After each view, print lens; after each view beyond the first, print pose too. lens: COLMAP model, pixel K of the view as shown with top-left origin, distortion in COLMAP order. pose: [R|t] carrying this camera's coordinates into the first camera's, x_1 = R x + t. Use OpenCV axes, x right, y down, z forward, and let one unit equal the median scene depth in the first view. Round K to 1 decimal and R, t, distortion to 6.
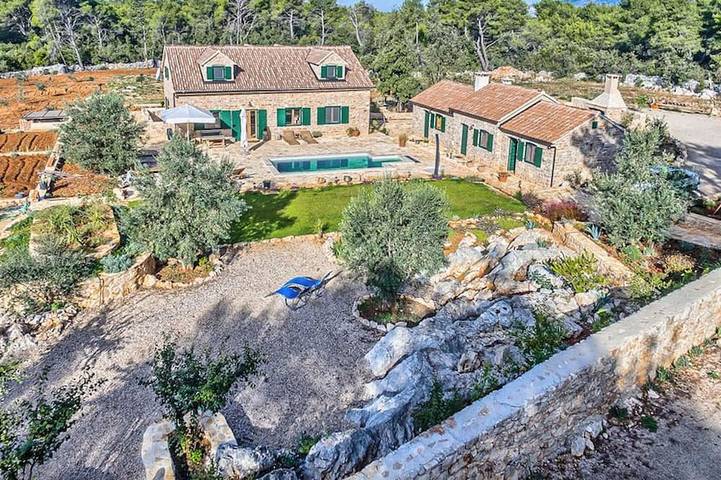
lens RADIAL K [[589.5, 0, 359.0], [0, 589.5, 240.2], [0, 0, 1]] dist [0.005770, 0.007956]
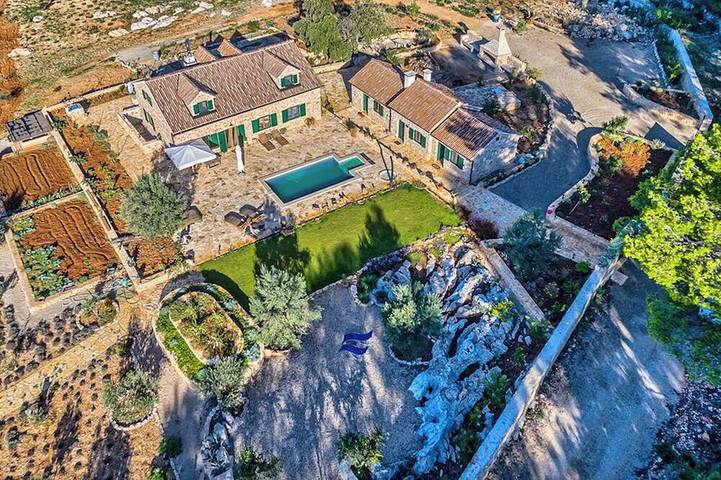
lens RADIAL K [[589.5, 0, 361.9], [0, 589.5, 239.8], [0, 0, 1]] dist [0.005770, 0.007956]
pose [[0.966222, -0.182772, 0.181685, -0.187263], [0.090412, 0.900593, 0.425157, -0.507140], [-0.241331, -0.394370, 0.886697, -0.242930]]
